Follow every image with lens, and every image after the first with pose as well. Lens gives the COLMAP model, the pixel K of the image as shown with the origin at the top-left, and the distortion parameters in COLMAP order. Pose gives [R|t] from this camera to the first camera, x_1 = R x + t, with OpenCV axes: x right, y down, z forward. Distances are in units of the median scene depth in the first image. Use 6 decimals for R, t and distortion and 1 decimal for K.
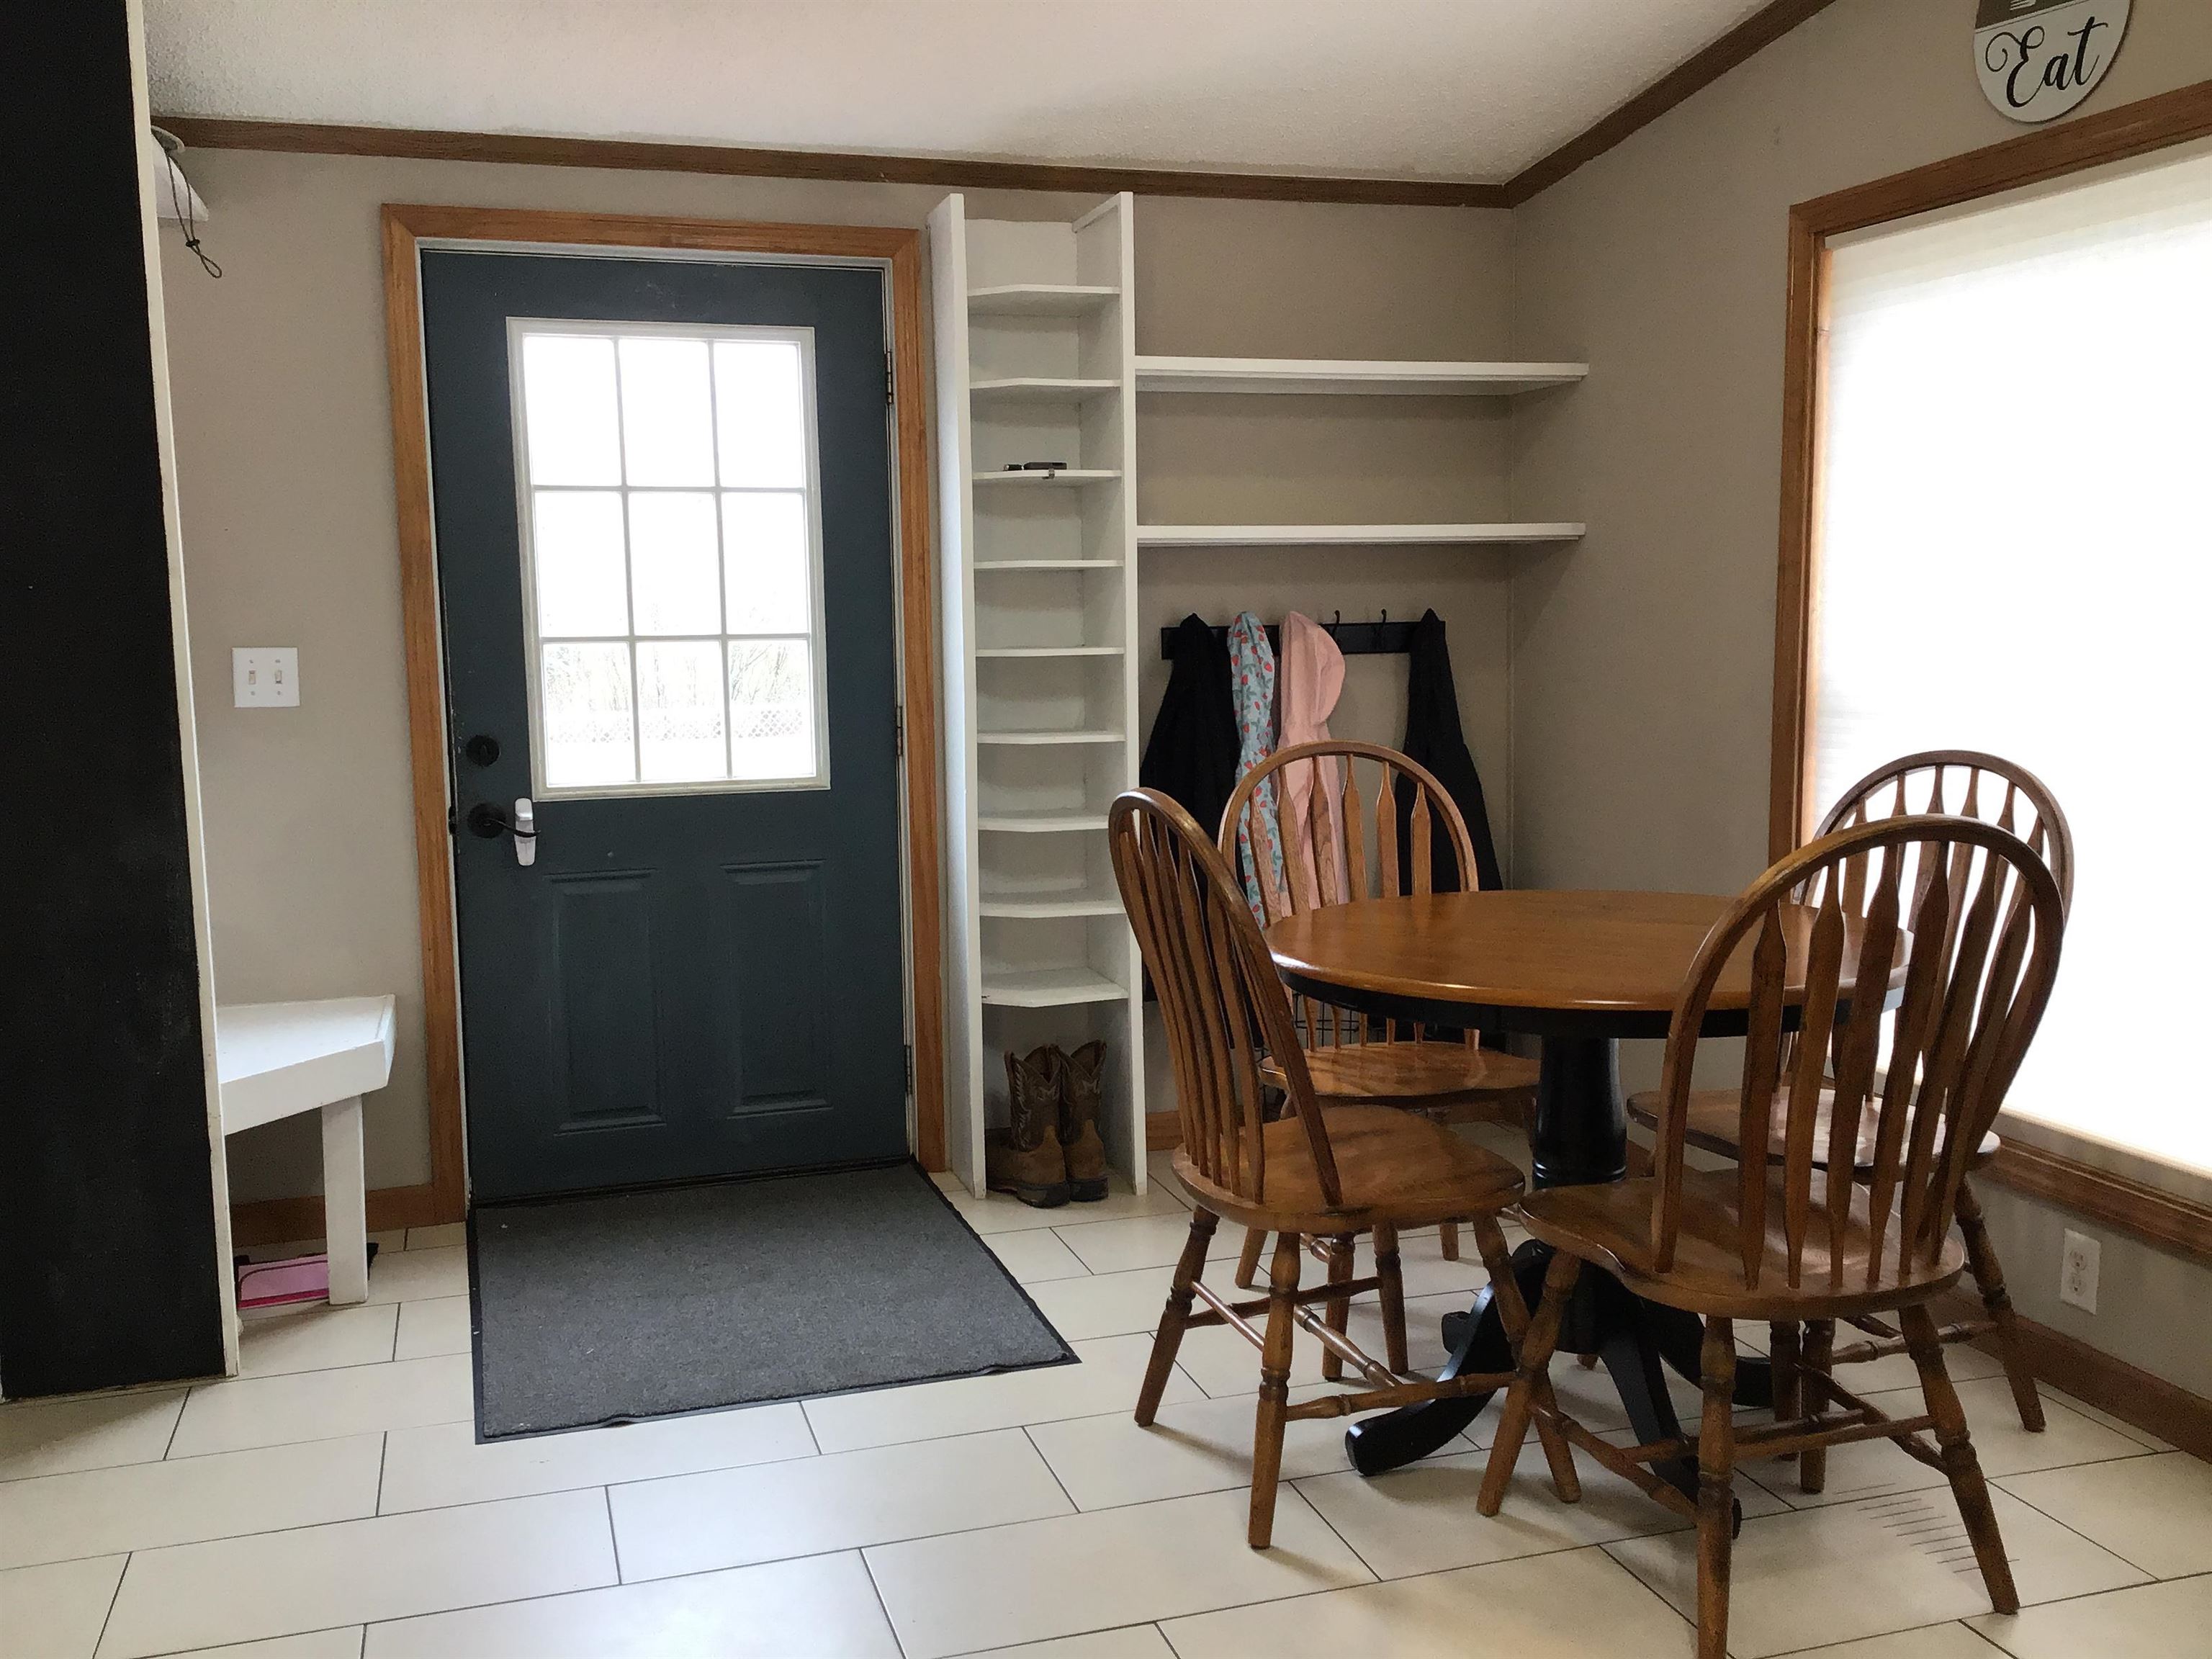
lens RADIAL K [[1980.5, 0, 1102.8], [0, 1980.5, 811.6], [0, 0, 1]] dist [0.102809, -0.160152]
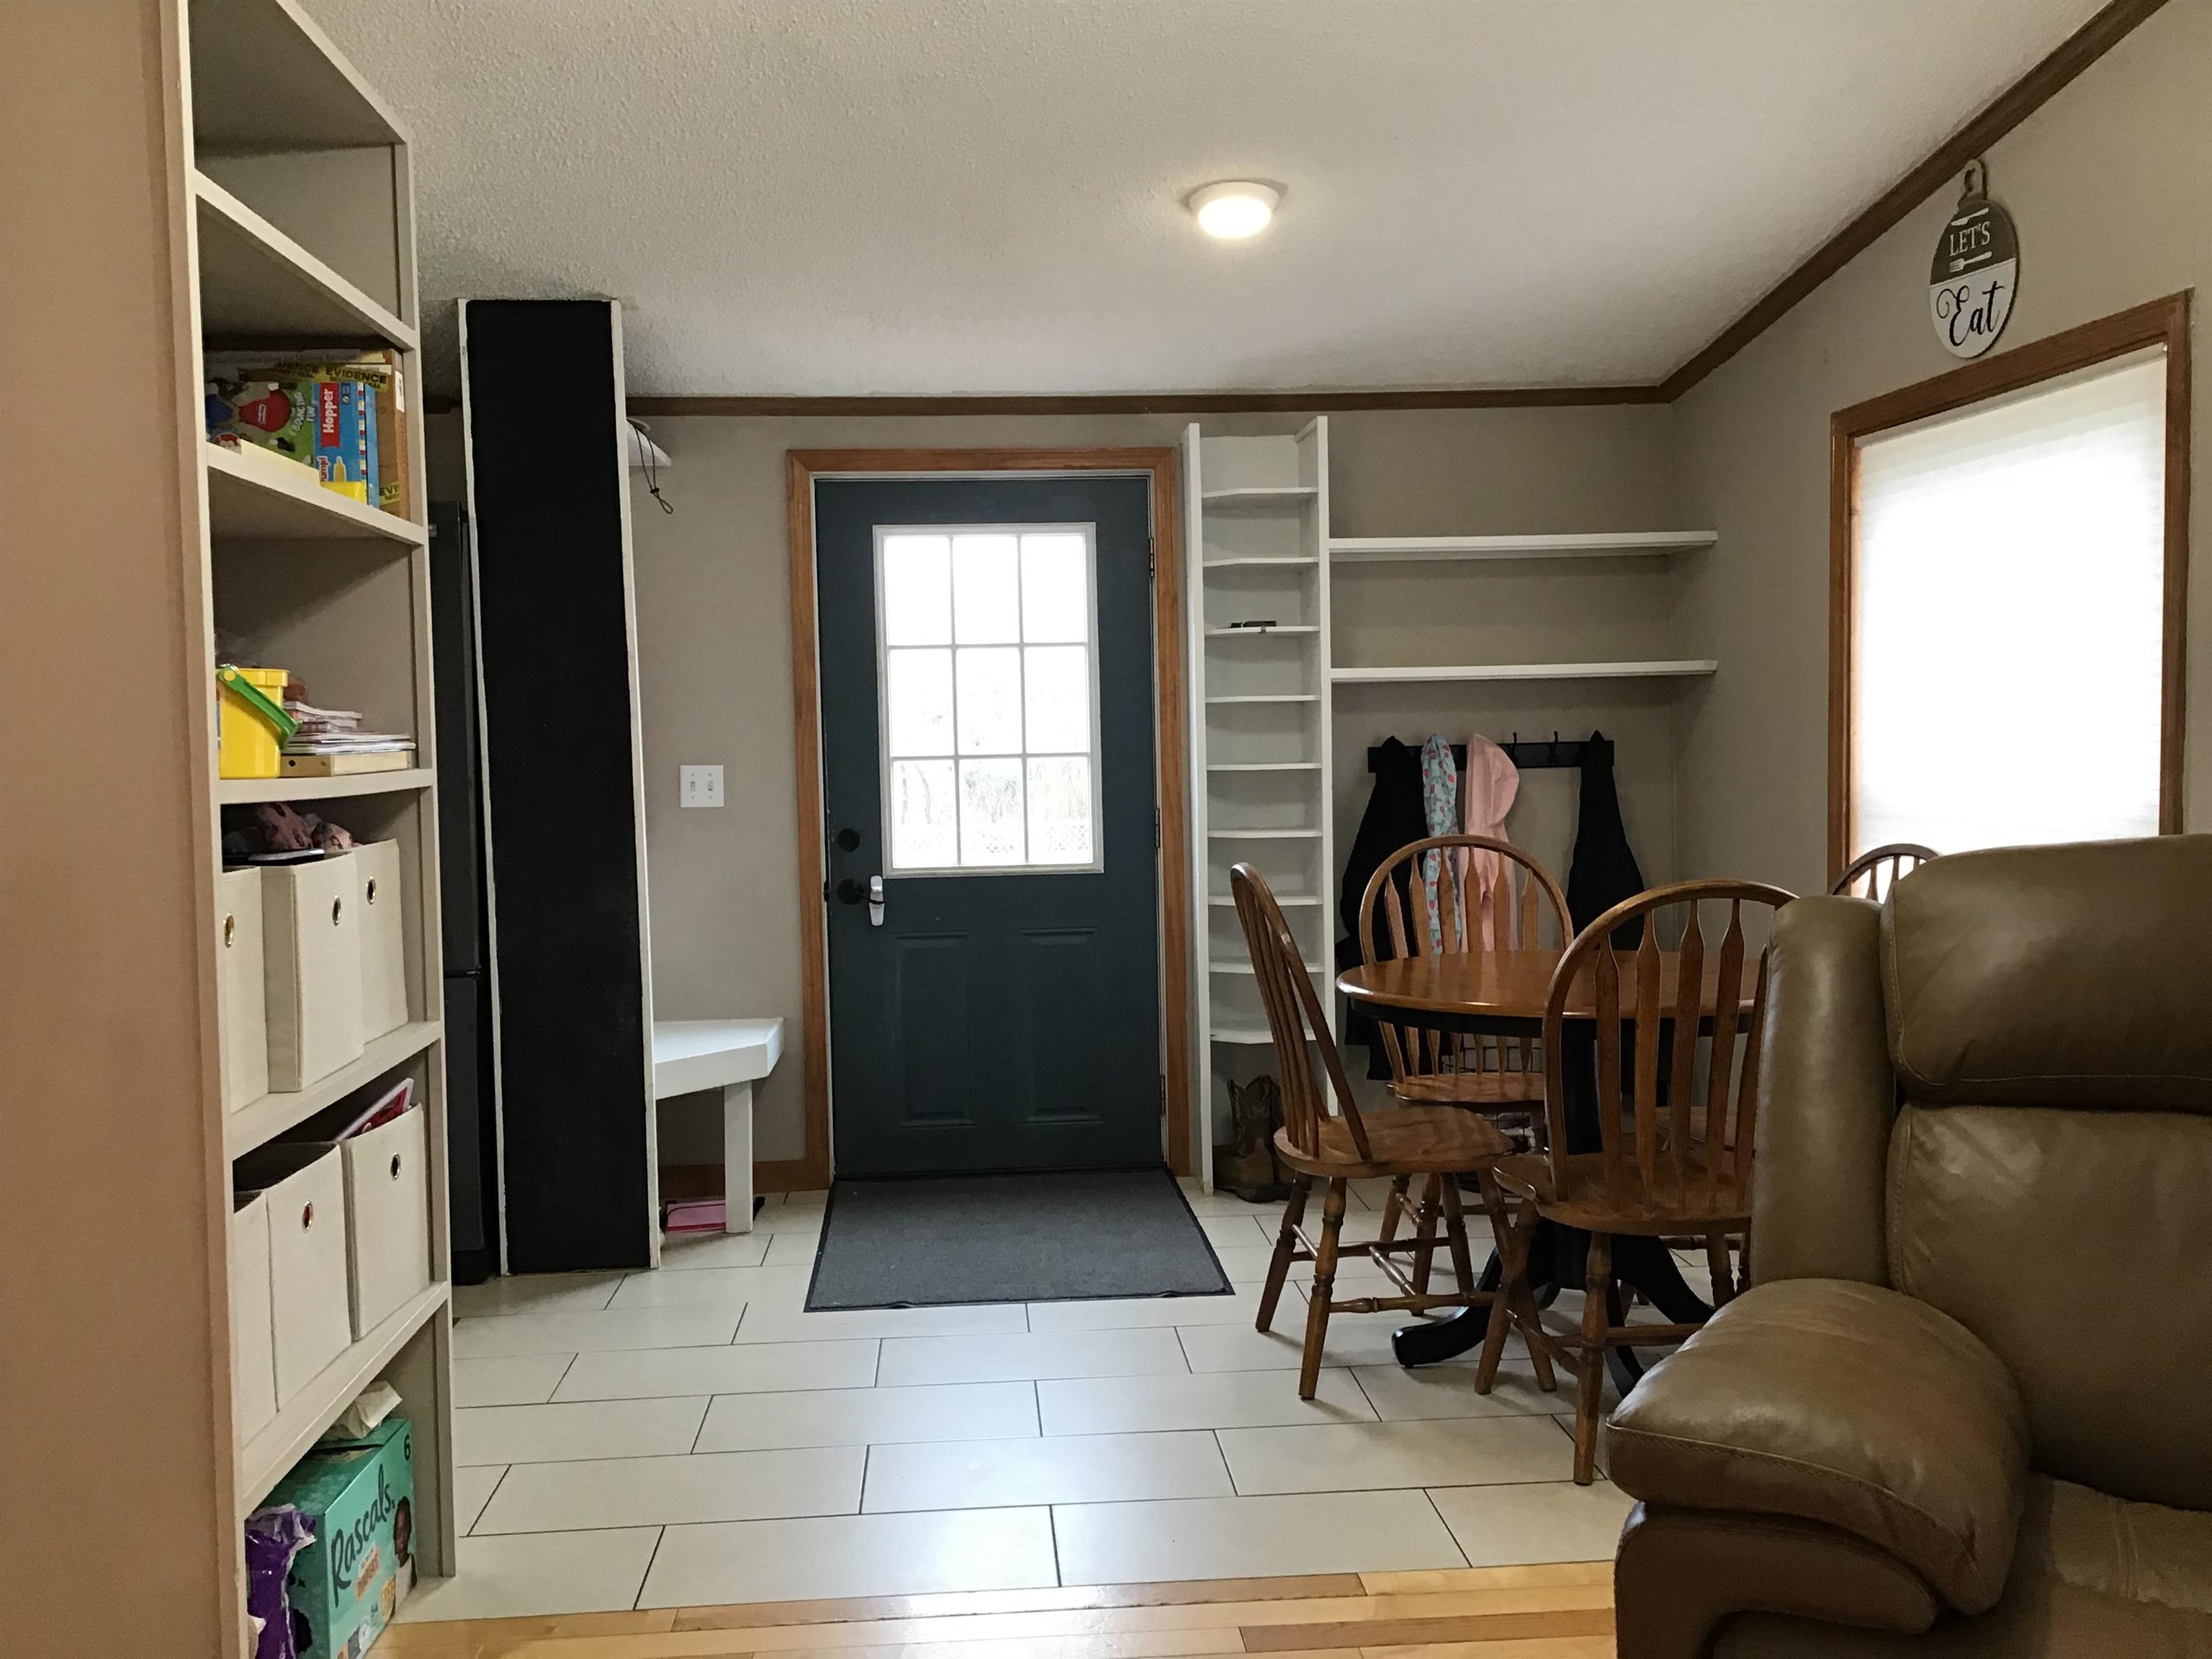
lens RADIAL K [[1980.5, 0, 1102.8], [0, 1980.5, 811.6], [0, 0, 1]] dist [0.102809, -0.160152]
pose [[0.973817, 0.004742, -0.227284, 0.165342], [-0.017855, 0.998289, -0.055676, 0.022415], [0.226632, 0.058276, 0.972236, -0.275051]]
